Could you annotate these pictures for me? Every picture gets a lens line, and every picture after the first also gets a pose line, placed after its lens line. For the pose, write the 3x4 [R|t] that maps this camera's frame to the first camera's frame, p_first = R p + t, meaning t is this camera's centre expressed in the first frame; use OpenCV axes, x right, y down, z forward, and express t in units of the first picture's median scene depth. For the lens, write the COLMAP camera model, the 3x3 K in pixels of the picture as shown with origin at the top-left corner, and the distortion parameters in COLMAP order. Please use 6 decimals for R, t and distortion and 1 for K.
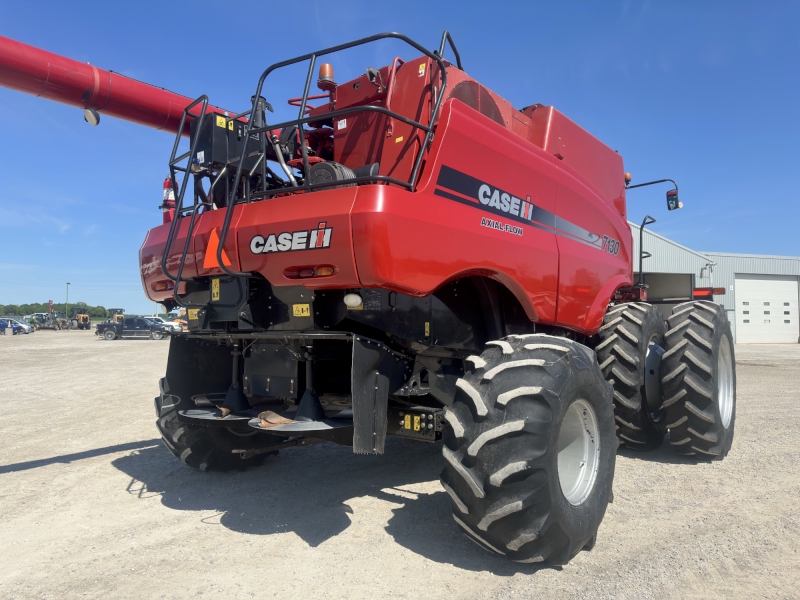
lens RADIAL K [[554.2, 0, 393.4], [0, 554.2, 299.0], [0, 0, 1]] dist [0.096566, -0.125545]
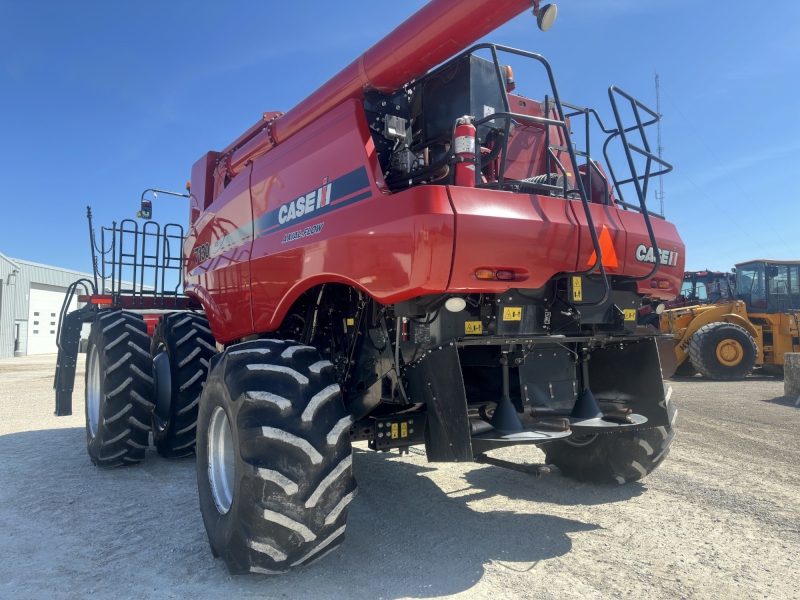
lens RADIAL K [[554.2, 0, 393.4], [0, 554.2, 299.0], [0, 0, 1]] dist [0.096566, -0.125545]
pose [[0.304622, 0.054210, 0.950929, -1.413244], [-0.035123, 0.998339, -0.045661, 0.058057], [-0.951825, -0.019490, 0.306020, 1.119780]]
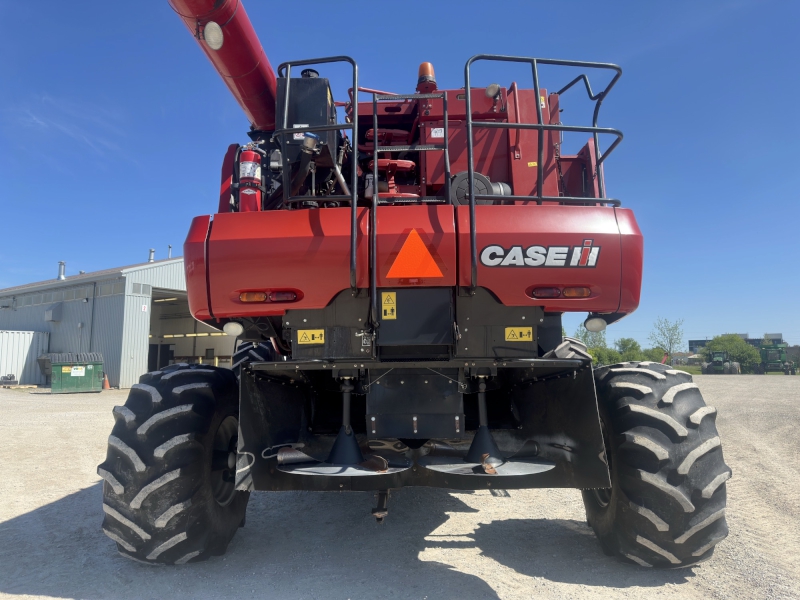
lens RADIAL K [[554.2, 0, 393.4], [0, 554.2, 299.0], [0, 0, 1]] dist [0.096566, -0.125545]
pose [[0.803587, 0.059520, 0.592204, -0.864504], [-0.022231, 0.997295, -0.070067, 0.031727], [-0.594772, 0.043139, 0.802736, 0.409580]]
